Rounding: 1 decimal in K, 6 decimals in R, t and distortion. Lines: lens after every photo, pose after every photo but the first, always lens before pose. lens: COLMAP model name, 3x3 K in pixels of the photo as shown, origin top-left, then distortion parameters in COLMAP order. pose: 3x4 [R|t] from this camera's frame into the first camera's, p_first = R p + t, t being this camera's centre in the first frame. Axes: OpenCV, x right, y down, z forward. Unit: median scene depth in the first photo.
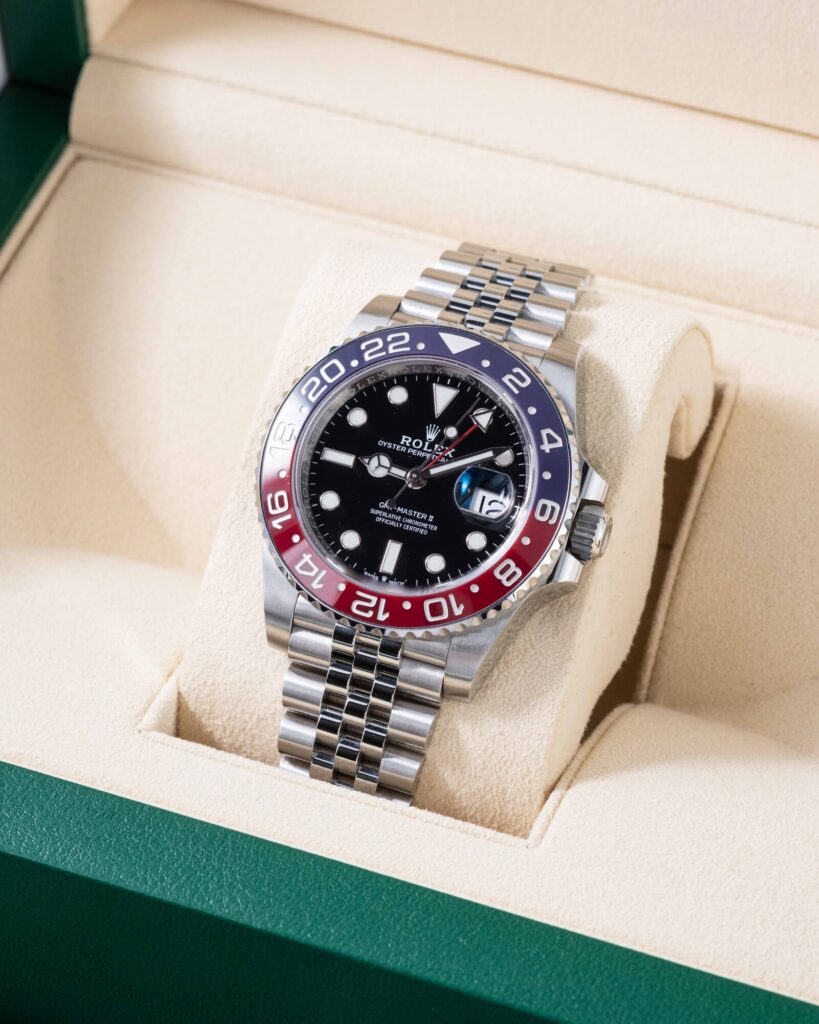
lens RADIAL K [[3847.4, 0, 409.5], [0, 3847.4, 512.0], [0, 0, 1]] dist [0.240736, -1.533256]
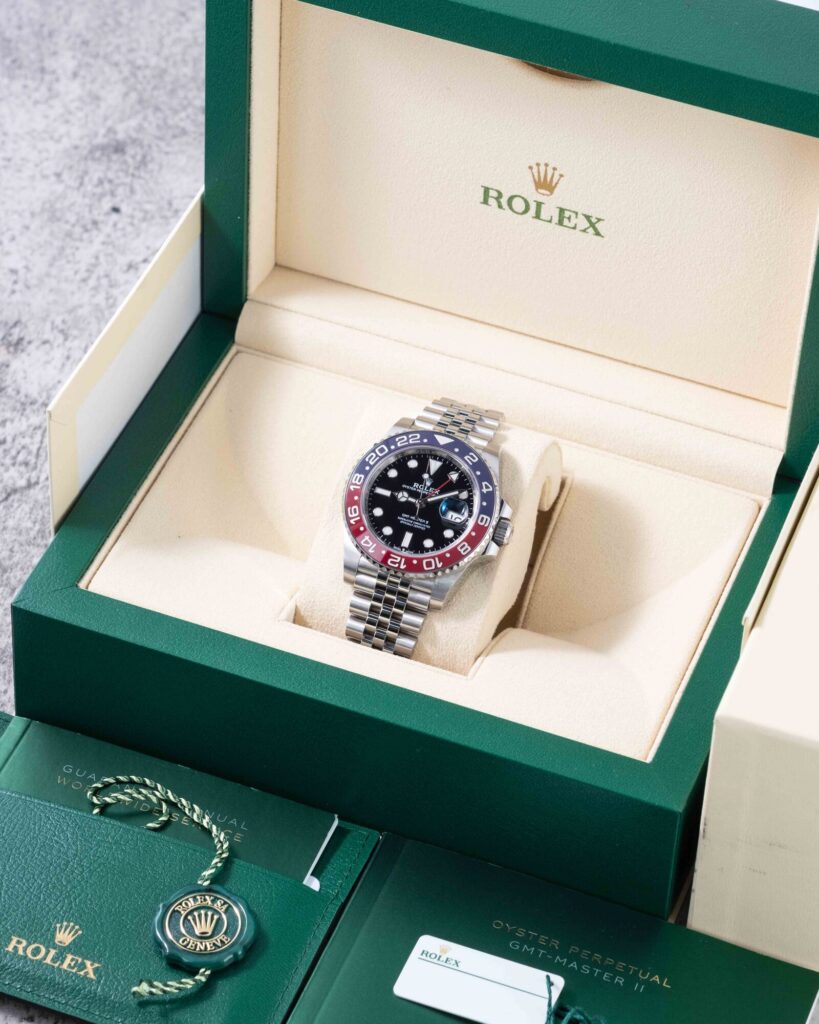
lens RADIAL K [[3847.4, 0, 409.5], [0, 3847.4, 512.0], [0, 0, 1]] dist [0.240736, -1.533256]
pose [[0.996661, 0.052421, 0.062595, -0.133177], [-0.046248, 0.994278, -0.096289, 0.195060], [-0.067284, 0.093073, 0.993383, -1.054098]]
